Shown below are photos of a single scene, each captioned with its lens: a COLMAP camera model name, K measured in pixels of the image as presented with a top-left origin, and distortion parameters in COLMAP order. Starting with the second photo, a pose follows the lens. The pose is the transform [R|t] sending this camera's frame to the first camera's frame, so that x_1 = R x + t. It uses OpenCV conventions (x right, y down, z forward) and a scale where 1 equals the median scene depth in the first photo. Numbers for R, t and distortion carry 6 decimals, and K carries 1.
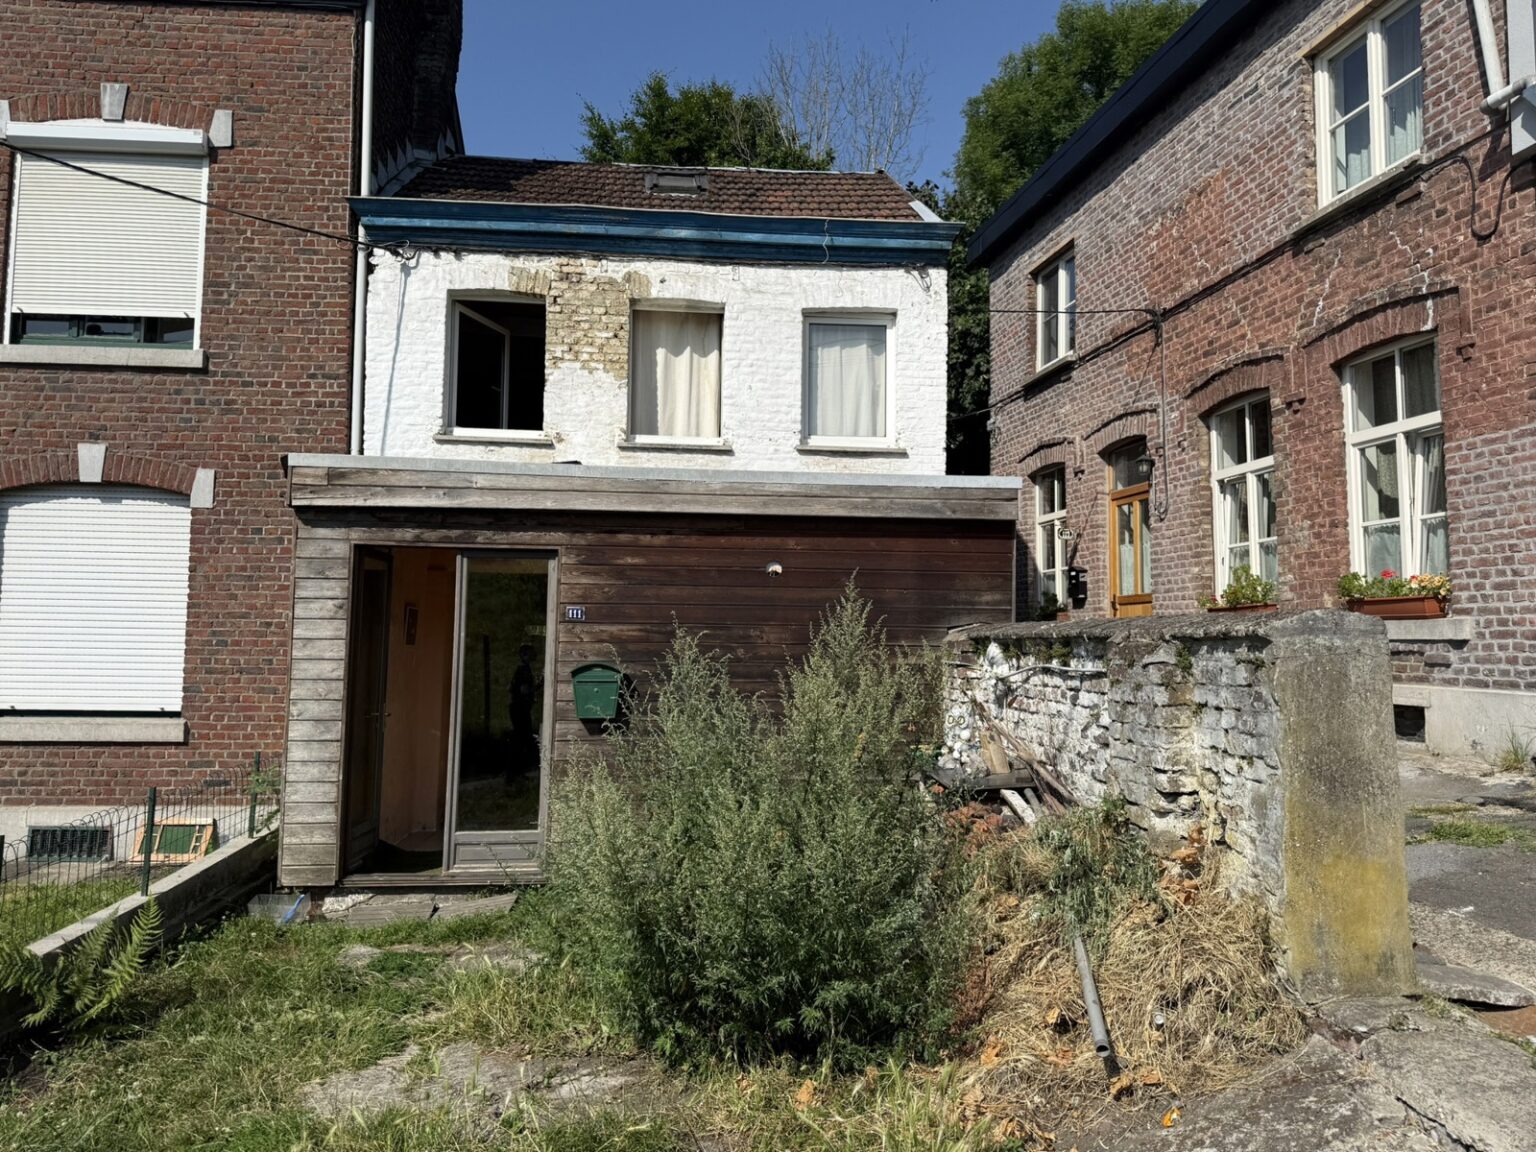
lens RADIAL K [[1111.3, 0, 807.6], [0, 1111.3, 573.3], [0, 0, 1]] dist [0.124455, -0.221605]
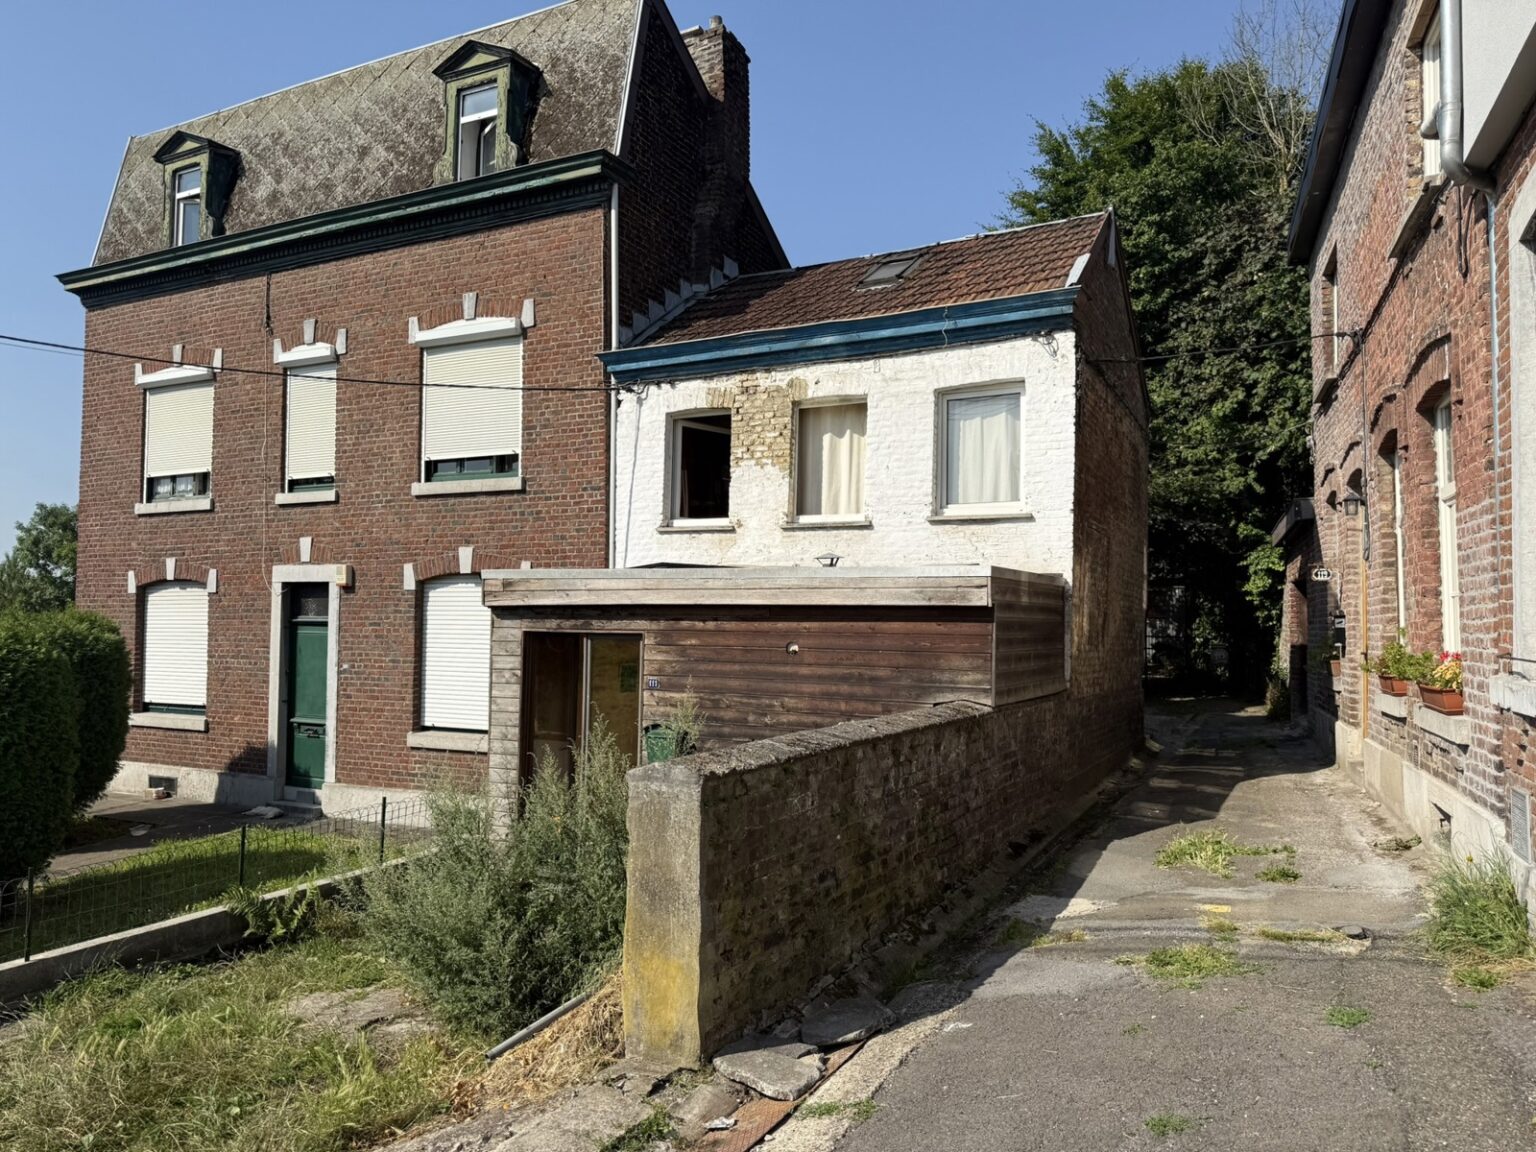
lens RADIAL K [[1125.7, 0, 767.7], [0, 1125.7, 581.4], [0, 0, 1]] dist [0.144766, -0.235936]
pose [[0.832413, -0.020227, -0.553787, 0.482039], [0.032430, 0.999399, 0.012243, -0.071625], [0.553207, -0.028151, 0.832568, -0.011126]]
